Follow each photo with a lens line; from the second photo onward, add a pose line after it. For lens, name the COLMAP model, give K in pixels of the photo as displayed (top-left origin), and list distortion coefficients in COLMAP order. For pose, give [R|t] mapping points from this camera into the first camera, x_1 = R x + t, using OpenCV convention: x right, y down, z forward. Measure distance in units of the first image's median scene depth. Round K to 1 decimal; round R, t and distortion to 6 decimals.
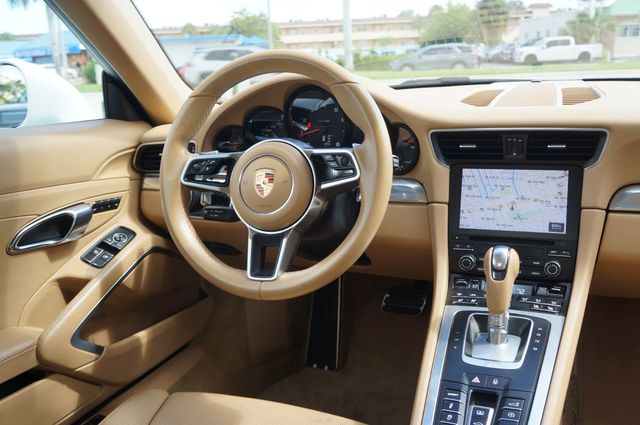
lens RADIAL K [[616.3, 0, 320.0], [0, 616.3, 212.5], [0, 0, 1]] dist [-0.004051, -0.001144]
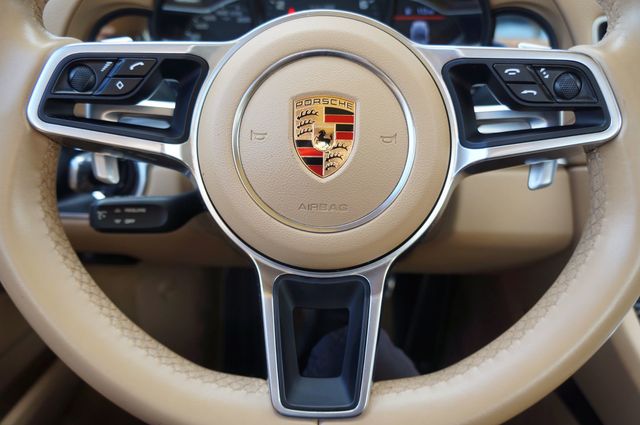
lens RADIAL K [[495.5, 0, 320.0], [0, 495.5, 212.5], [0, 0, 1]] dist [-0.002943, -0.001030]
pose [[0.920545, -0.042205, 0.388350, -0.190543], [-0.018770, 0.988219, 0.151889, -0.045673], [-0.390185, -0.147110, 0.908908, 0.704545]]
